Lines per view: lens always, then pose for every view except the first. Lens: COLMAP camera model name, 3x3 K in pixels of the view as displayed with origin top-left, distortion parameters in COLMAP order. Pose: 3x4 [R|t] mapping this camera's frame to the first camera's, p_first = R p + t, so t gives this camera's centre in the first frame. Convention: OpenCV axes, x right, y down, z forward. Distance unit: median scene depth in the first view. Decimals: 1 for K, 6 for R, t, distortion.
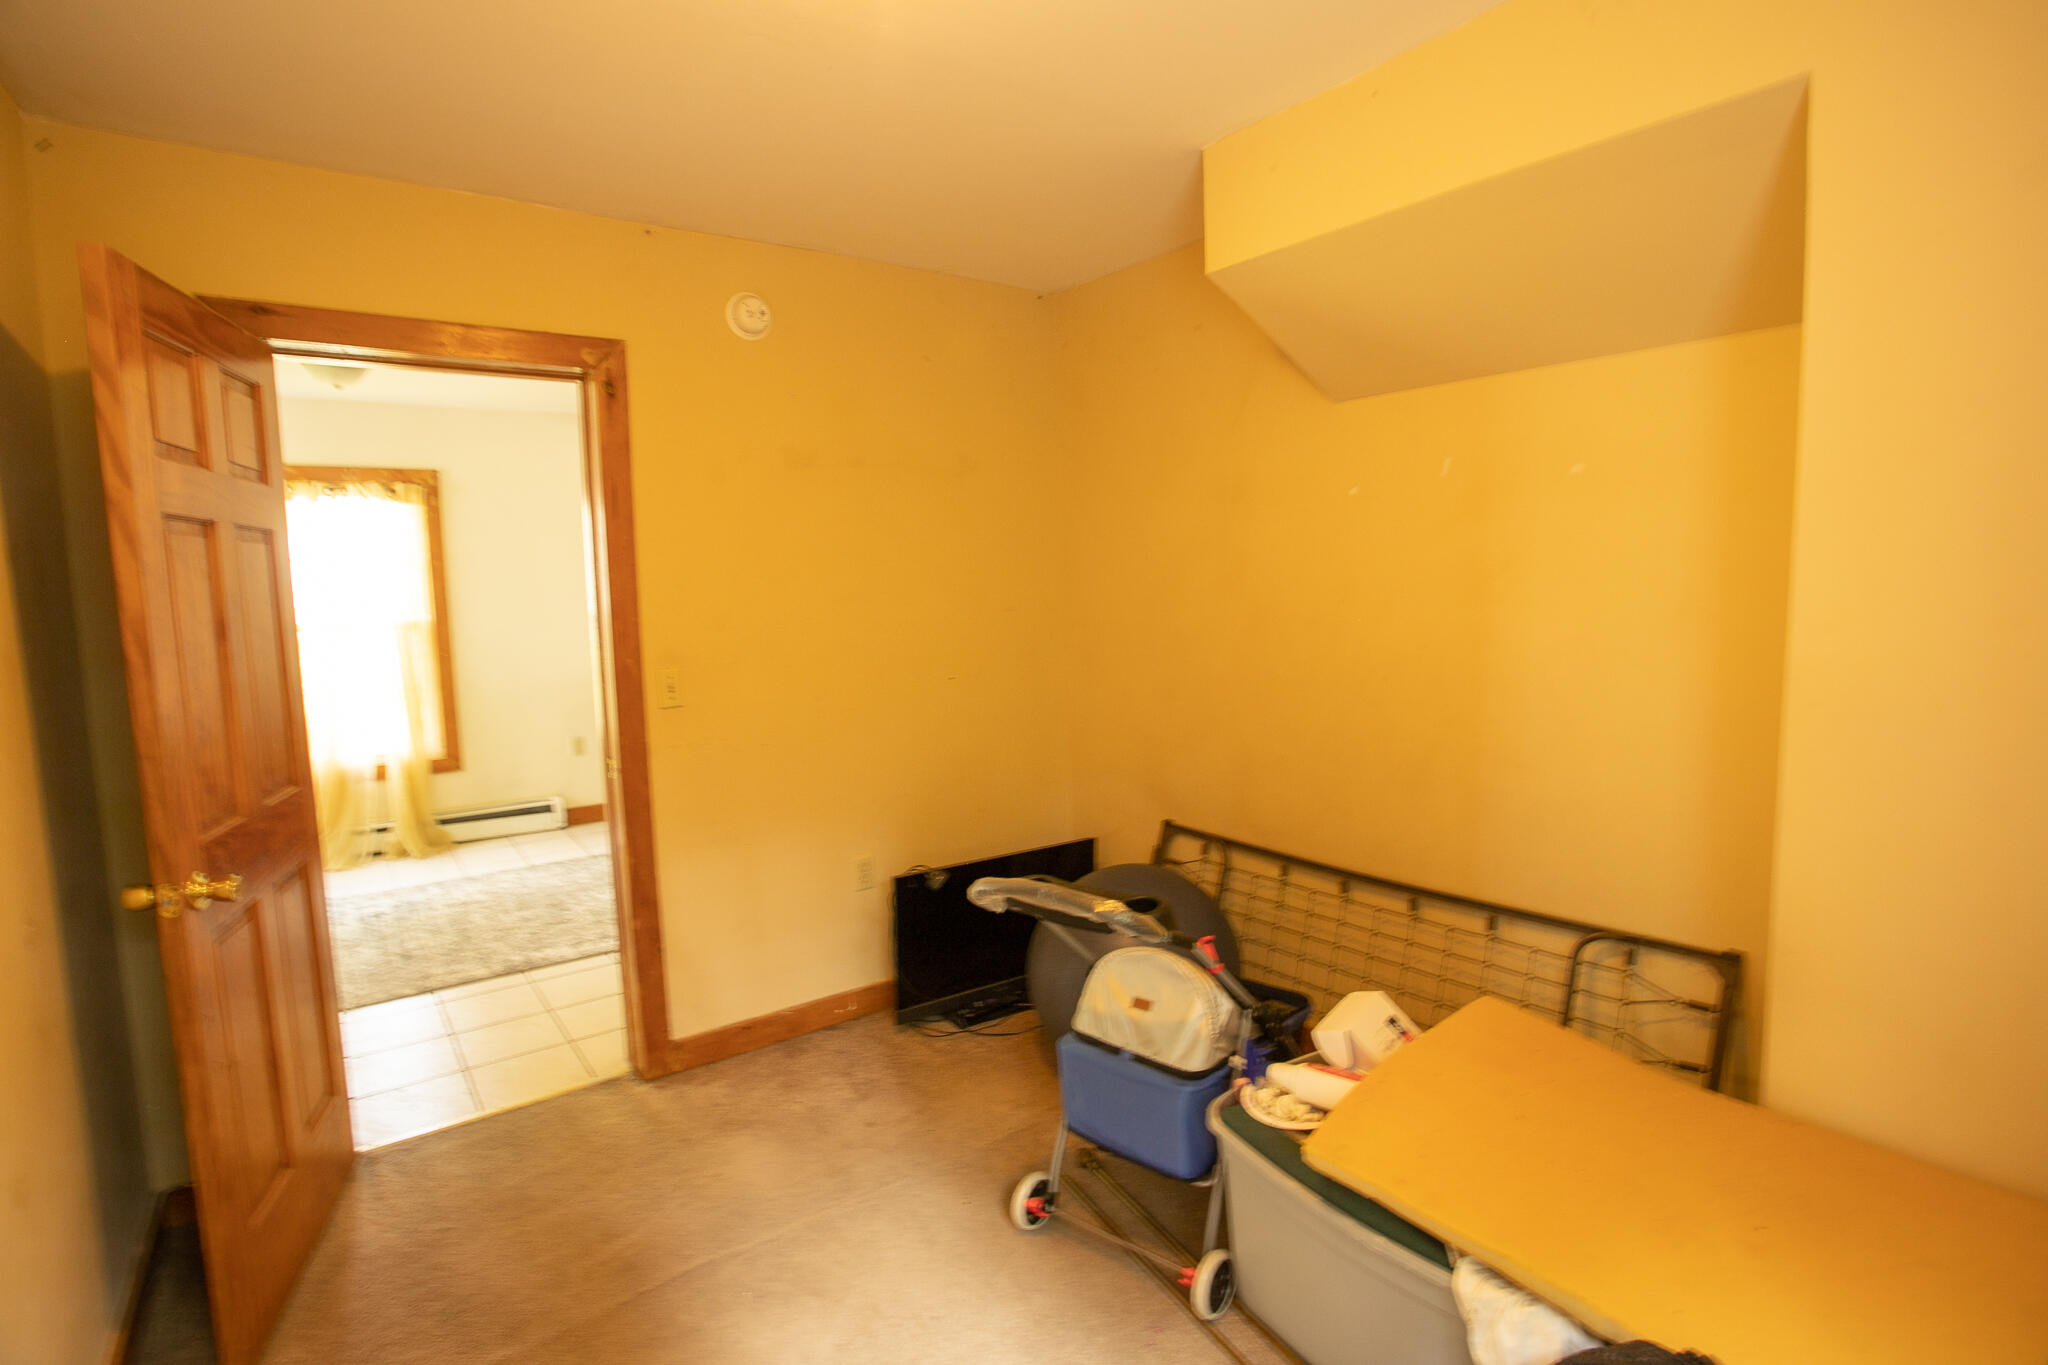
lens RADIAL K [[1004.5, 0, 1021.8], [0, 1004.5, 677.8], [0, 0, 1]] dist [-0.082989, 0.041861]
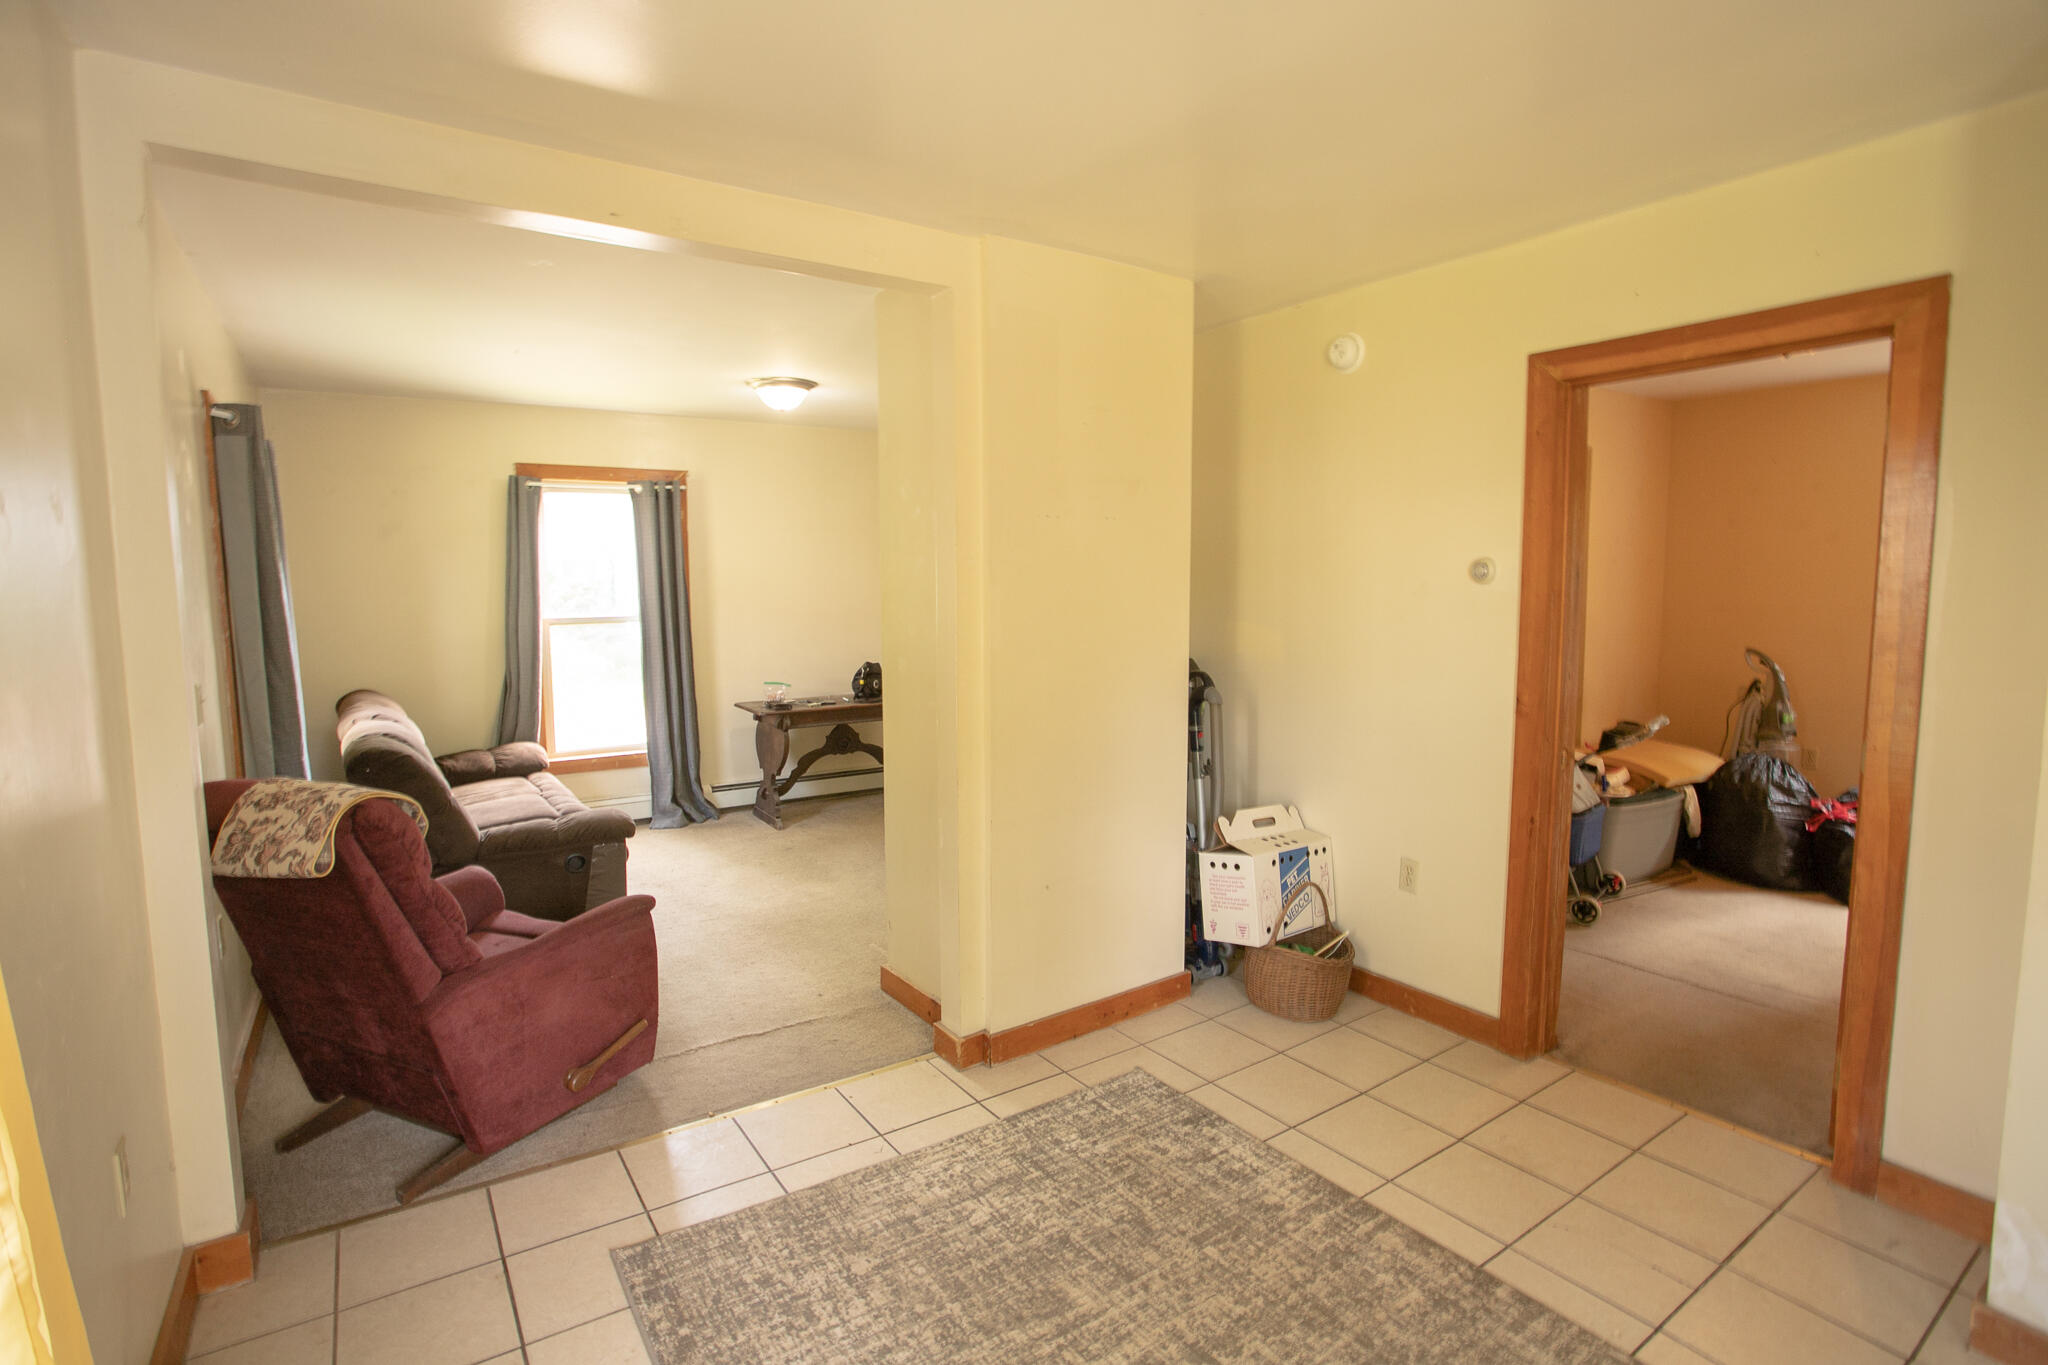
lens RADIAL K [[1004.5, 0, 1021.8], [0, 1004.5, 677.8], [0, 0, 1]] dist [-0.082989, 0.041861]
pose [[0.033697, -0.072995, 0.996763, -1.023161], [0.104555, 0.992114, 0.069120, -0.088125], [-0.993948, 0.101888, 0.041063, 1.062729]]
